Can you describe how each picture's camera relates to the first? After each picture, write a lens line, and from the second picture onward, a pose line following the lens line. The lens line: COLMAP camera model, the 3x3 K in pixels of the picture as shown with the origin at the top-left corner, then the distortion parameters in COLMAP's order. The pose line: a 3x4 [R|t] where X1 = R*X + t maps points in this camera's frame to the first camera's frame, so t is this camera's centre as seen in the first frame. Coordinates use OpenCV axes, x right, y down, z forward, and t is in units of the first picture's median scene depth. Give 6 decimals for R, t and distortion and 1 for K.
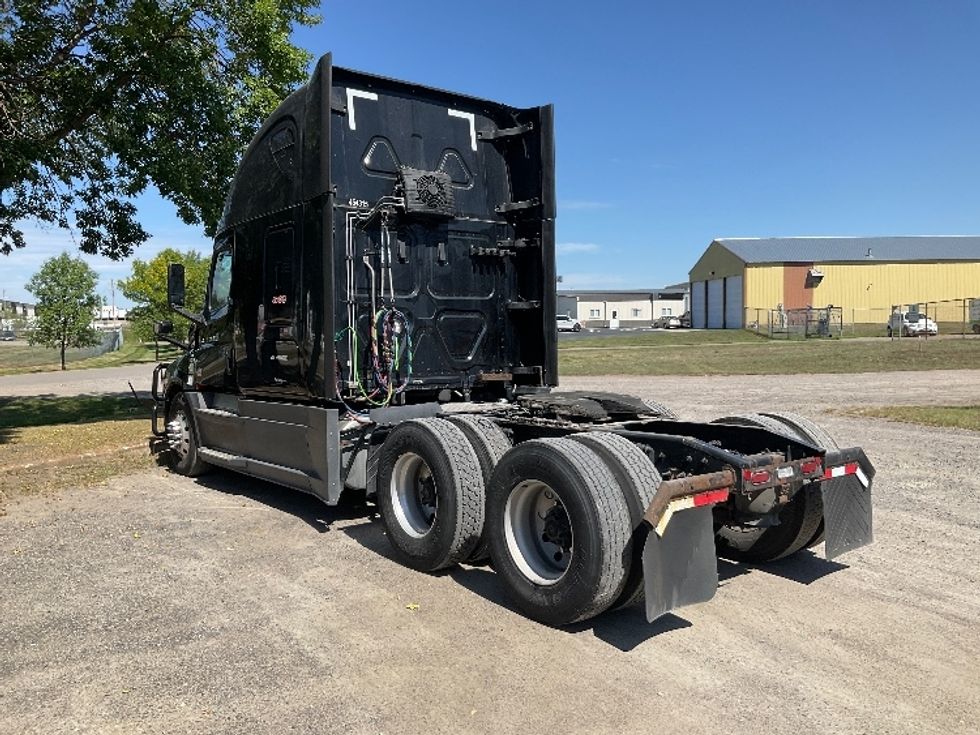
lens RADIAL K [[817.7, 0, 485.8], [0, 817.7, 372.8], [0, 0, 1]] dist [-0.011384, -0.006414]
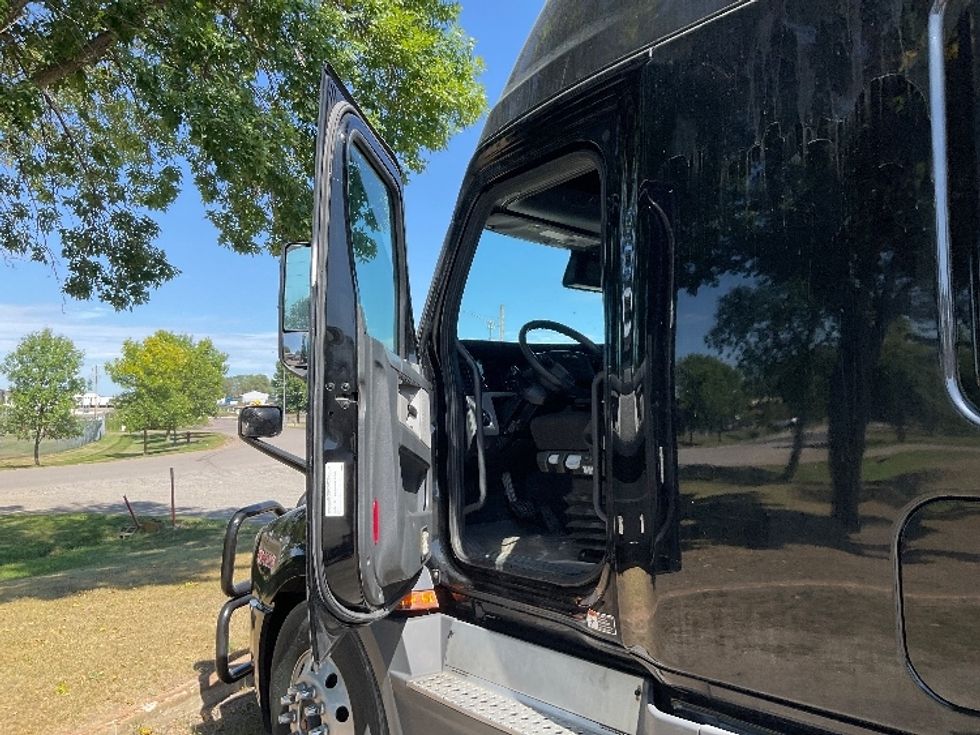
lens RADIAL K [[817.7, 0, 496.4], [0, 817.7, 363.7], [0, 0, 1]] dist [-0.011384, -0.006414]
pose [[0.999546, 0.000890, 0.030125, -0.181359], [0.002669, 0.993023, -0.117889, -0.020579], [-0.030019, 0.117916, 0.992570, 0.367102]]
